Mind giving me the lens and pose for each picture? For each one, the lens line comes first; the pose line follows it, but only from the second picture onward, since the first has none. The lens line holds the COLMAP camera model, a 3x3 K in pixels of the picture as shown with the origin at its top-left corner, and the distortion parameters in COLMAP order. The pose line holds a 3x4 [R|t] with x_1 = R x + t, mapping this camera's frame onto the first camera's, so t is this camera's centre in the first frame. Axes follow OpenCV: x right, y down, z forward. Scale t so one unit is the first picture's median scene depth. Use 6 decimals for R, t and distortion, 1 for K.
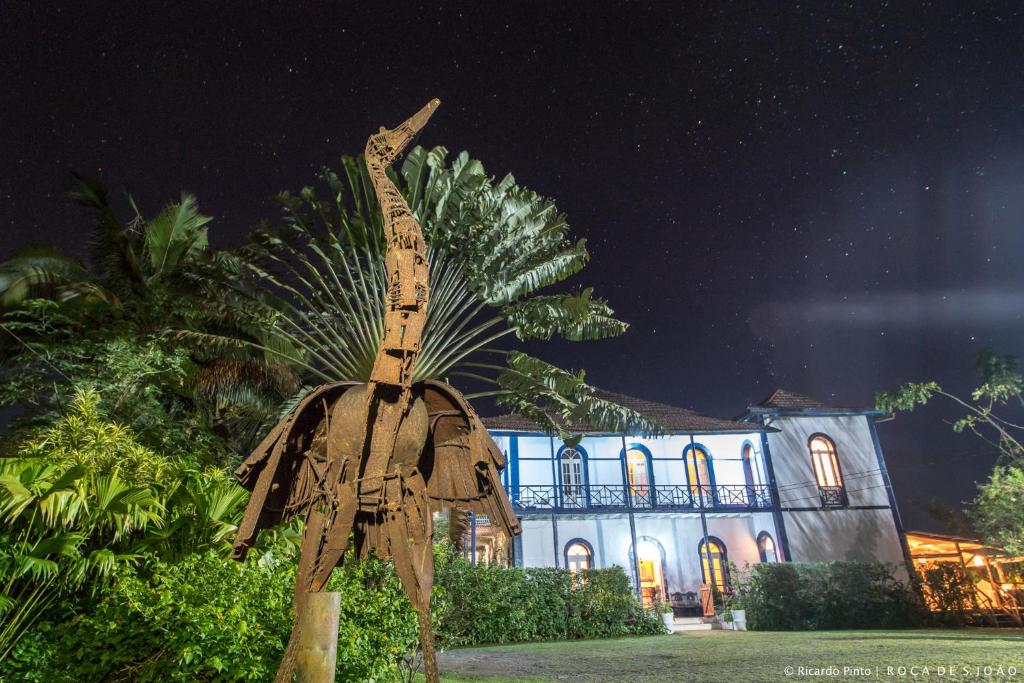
lens RADIAL K [[578.2, 0, 512.8], [0, 578.2, 342.0], [0, 0, 1]] dist [-0.002474, 0.001540]
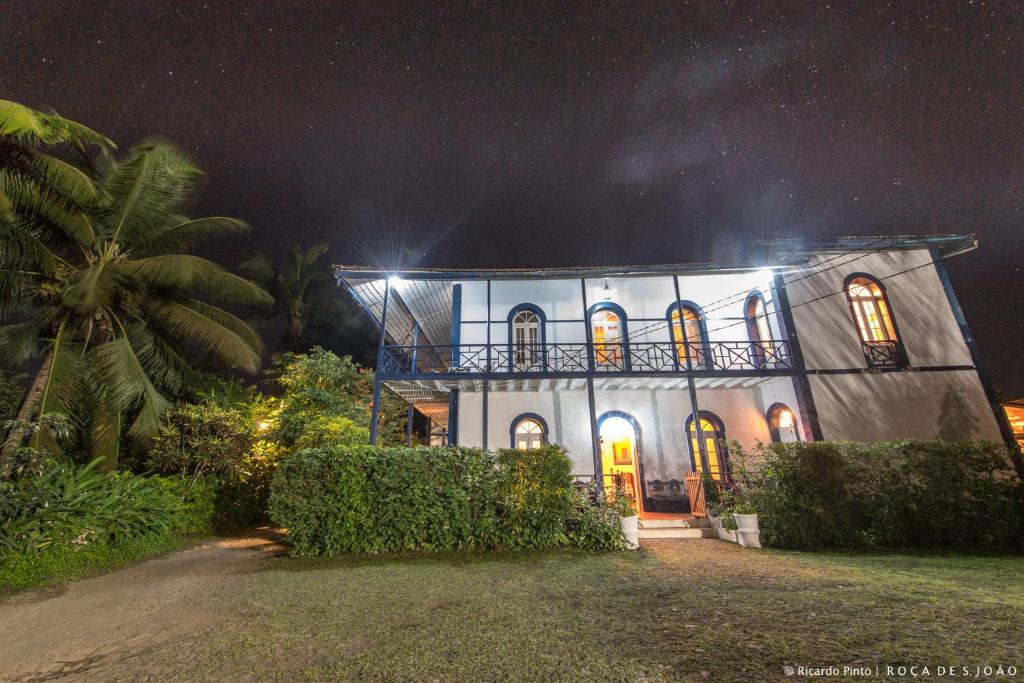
lens RADIAL K [[391.6, 0, 510.5], [0, 391.6, 339.6], [0, 0, 1]] dist [0.001776, -0.000471]
pose [[0.990200, -0.030369, -0.136312, 0.165694], [0.043313, 0.994721, 0.093024, 0.185856], [0.132768, -0.098016, 0.986289, 0.467351]]
